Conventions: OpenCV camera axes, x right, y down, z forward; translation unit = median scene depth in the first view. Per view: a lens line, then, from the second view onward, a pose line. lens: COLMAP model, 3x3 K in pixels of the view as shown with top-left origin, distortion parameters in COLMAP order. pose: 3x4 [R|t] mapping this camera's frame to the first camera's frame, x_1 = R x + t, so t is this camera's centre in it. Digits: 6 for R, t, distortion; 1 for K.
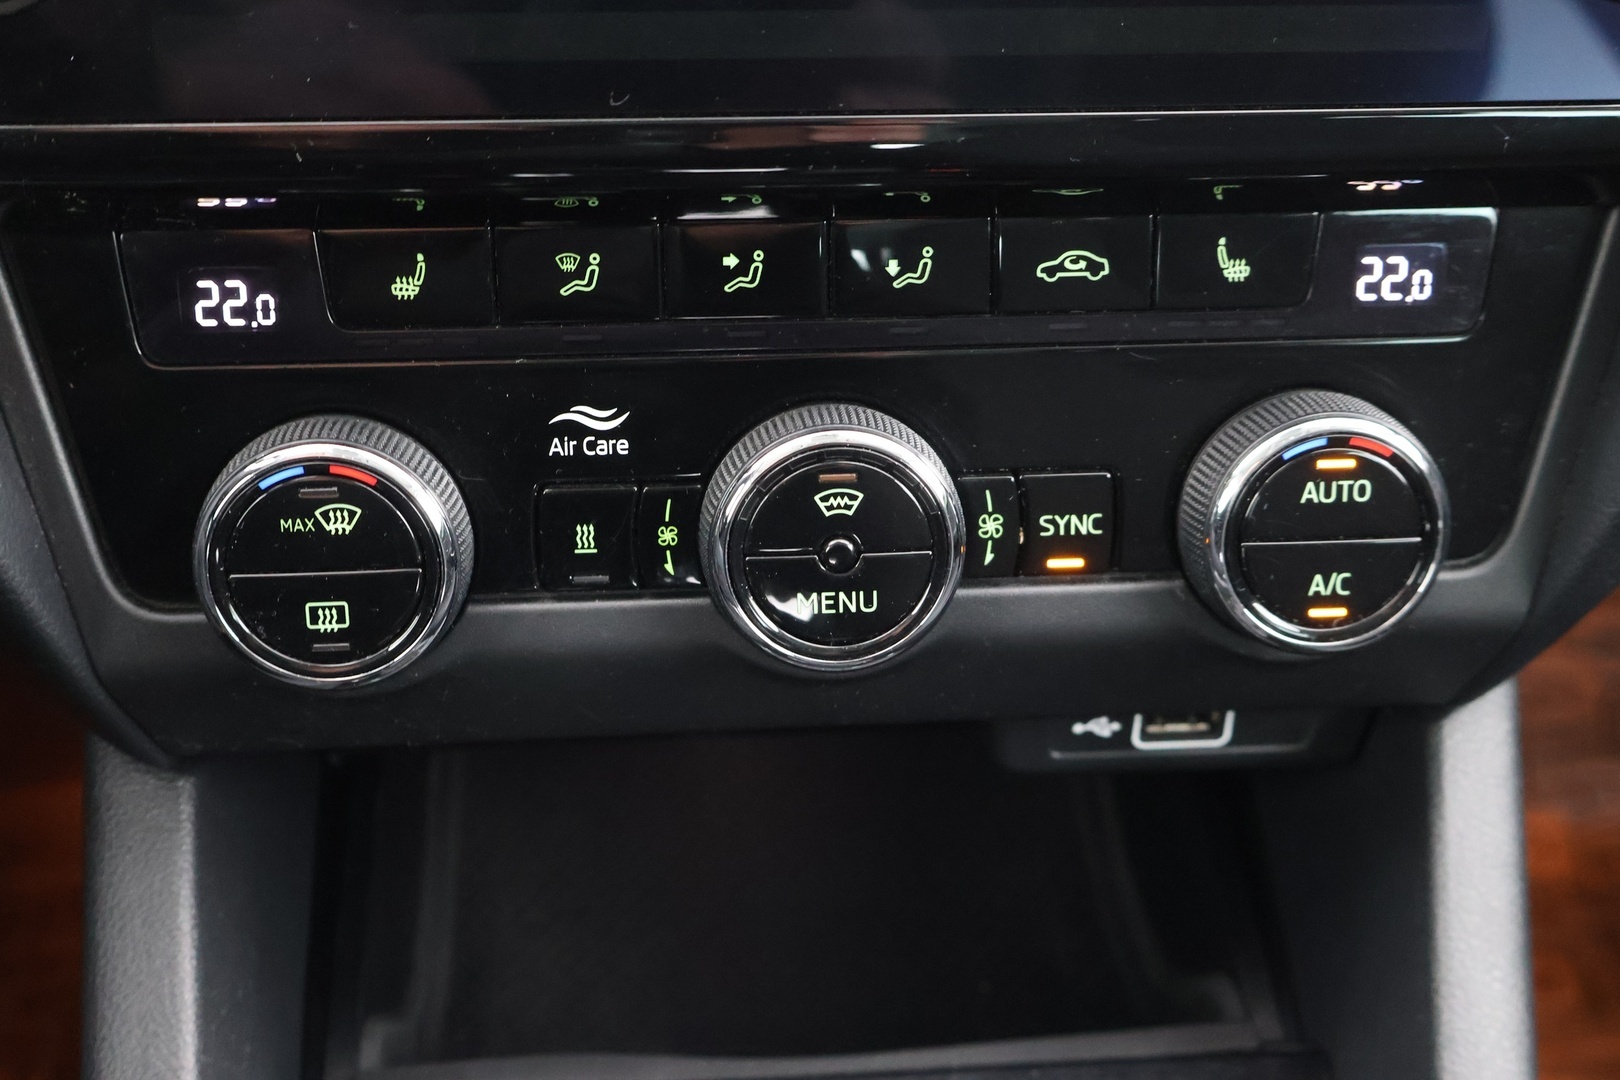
lens RADIAL K [[1932.3, 0, 810.0], [0, 1932.3, 540.0], [0, 0, 1]] dist [0.004365, -0.058194]
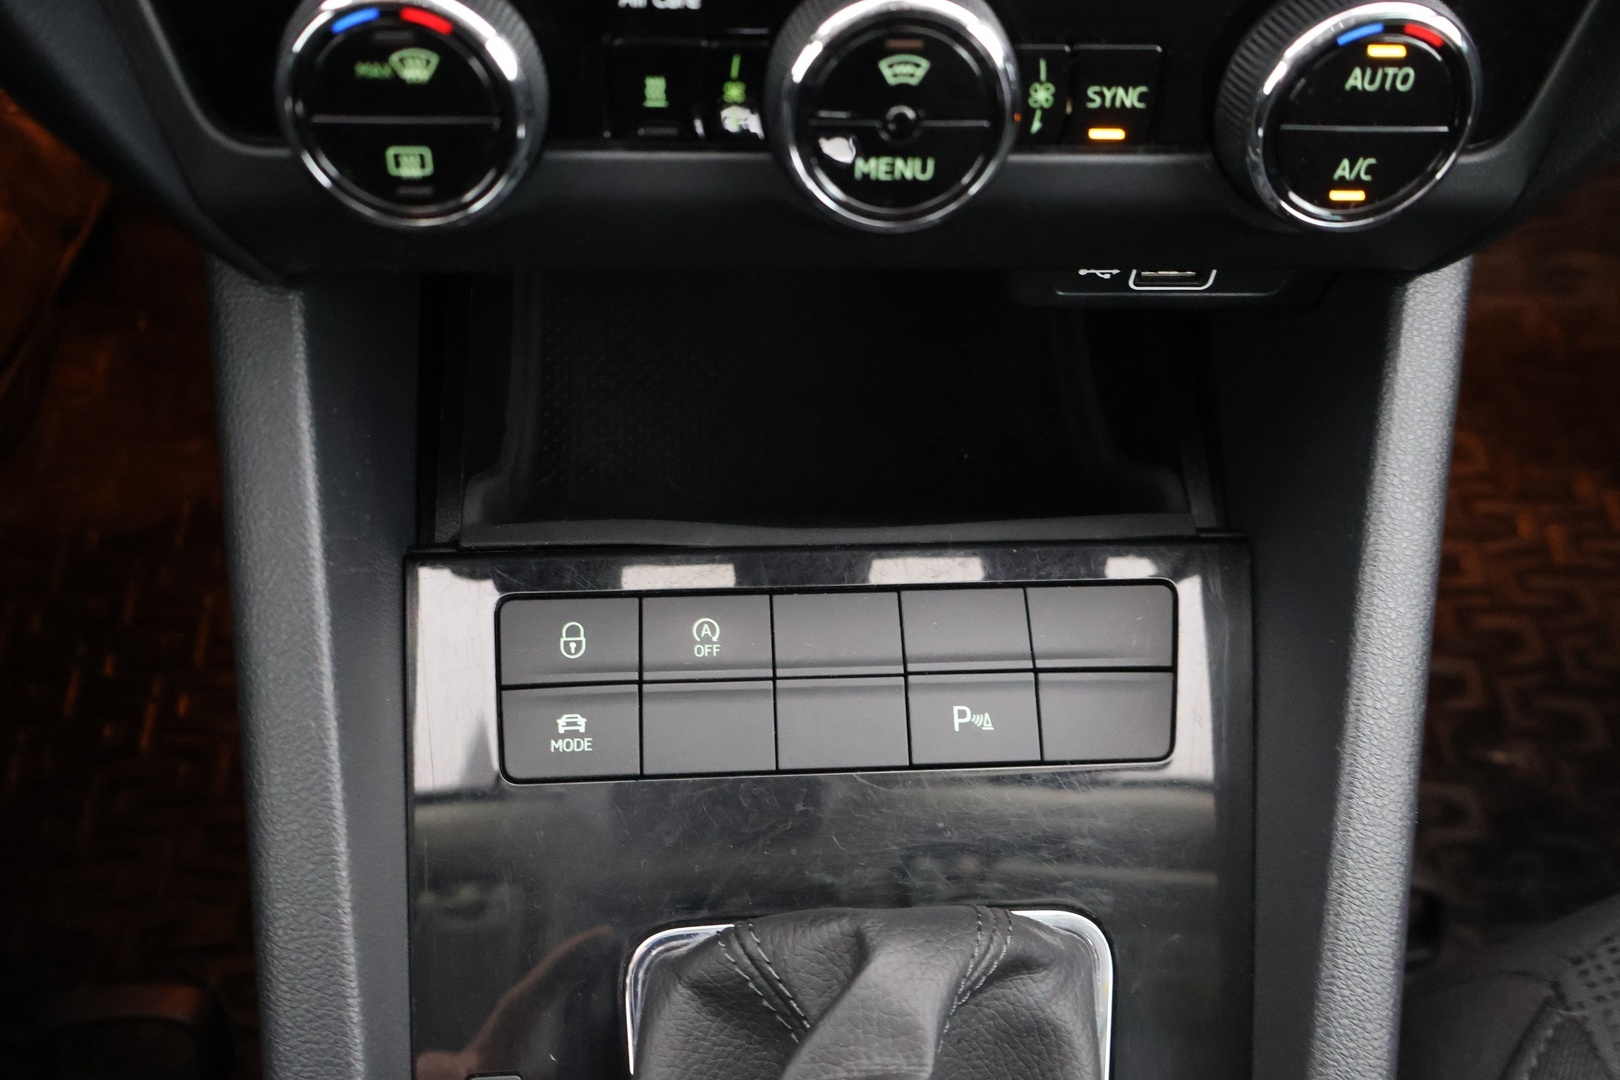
lens RADIAL K [[1370.7, 0, 810.0], [0, 1370.7, 540.0], [0, 0, 1]] dist [0.005013, -0.010414]
pose [[0.999016, 0.038950, 0.021218, -0.038689], [-0.043944, 0.934101, 0.354293, -0.040140], [-0.006020, -0.354877, 0.934894, 0.219268]]
